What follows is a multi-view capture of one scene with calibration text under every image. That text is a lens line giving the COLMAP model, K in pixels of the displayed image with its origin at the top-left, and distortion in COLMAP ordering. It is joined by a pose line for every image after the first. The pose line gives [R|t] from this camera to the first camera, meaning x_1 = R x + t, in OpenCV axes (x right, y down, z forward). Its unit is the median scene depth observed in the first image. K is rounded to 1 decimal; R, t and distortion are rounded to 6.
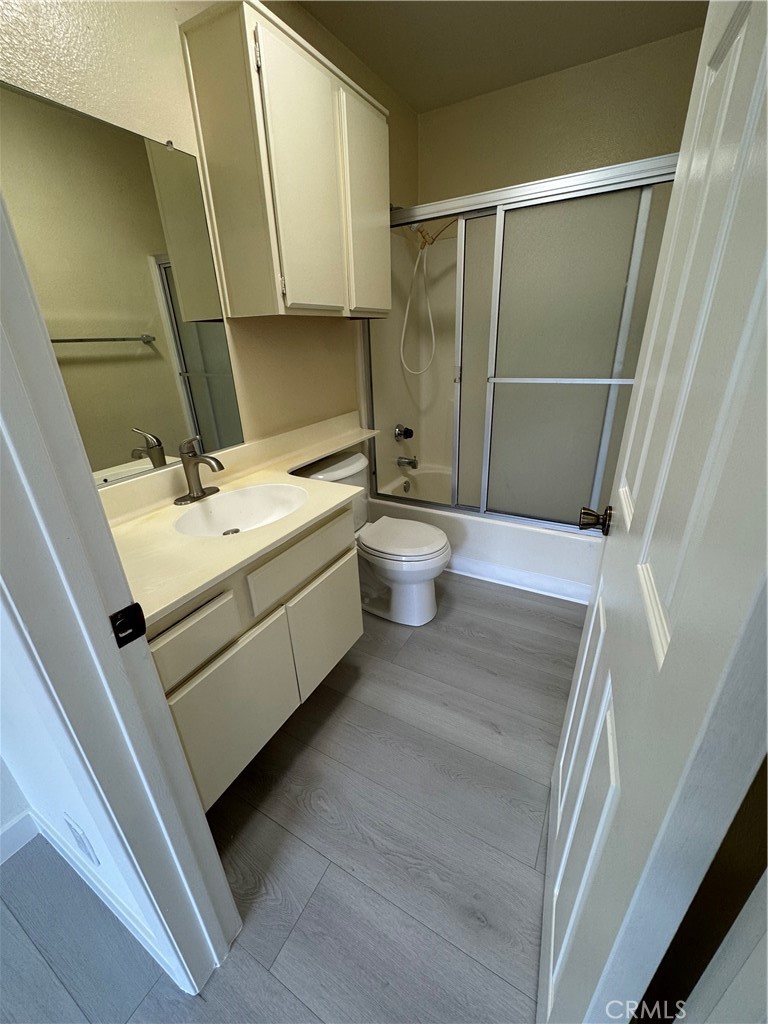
lens RADIAL K [[411.4, 0, 388.2], [0, 411.4, 517.8], [0, 0, 1]] dist [0.000848, 0.000009]
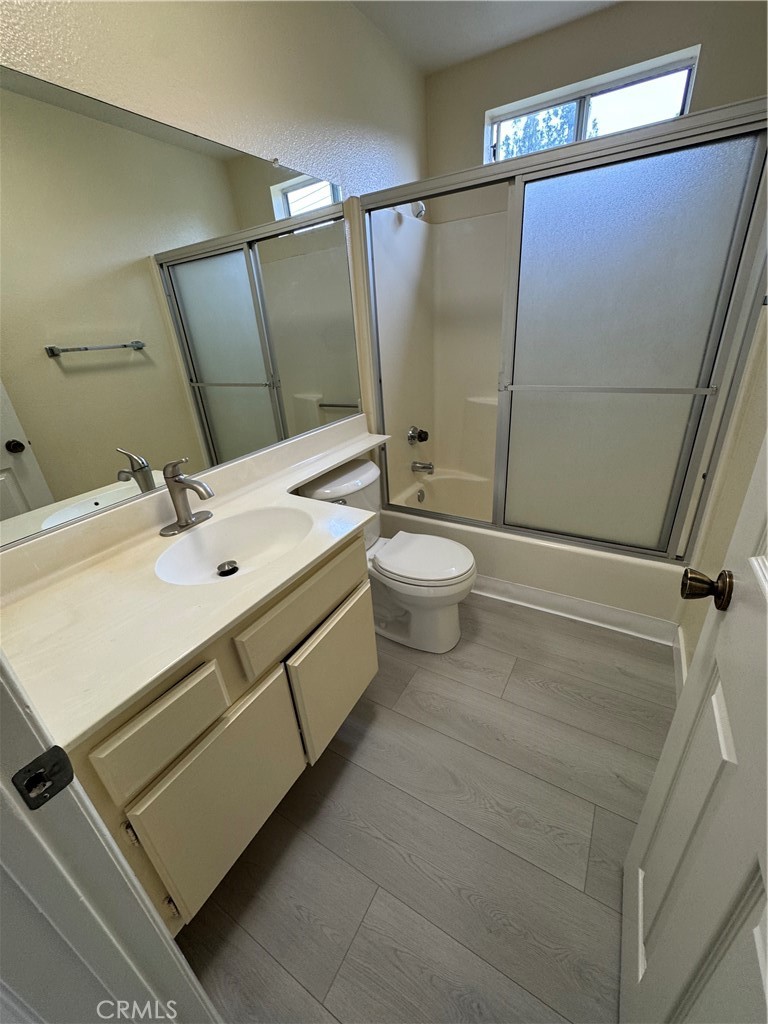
lens RADIAL K [[409.7, 0, 382.2], [0, 409.7, 510.5], [0, 0, 1]] dist [-0.003012, -0.000251]
pose [[0.998587, -0.028308, -0.044983, -0.004695], [0.028765, 0.999541, 0.009531, -0.063005], [0.044693, -0.010812, 0.998942, 0.115944]]
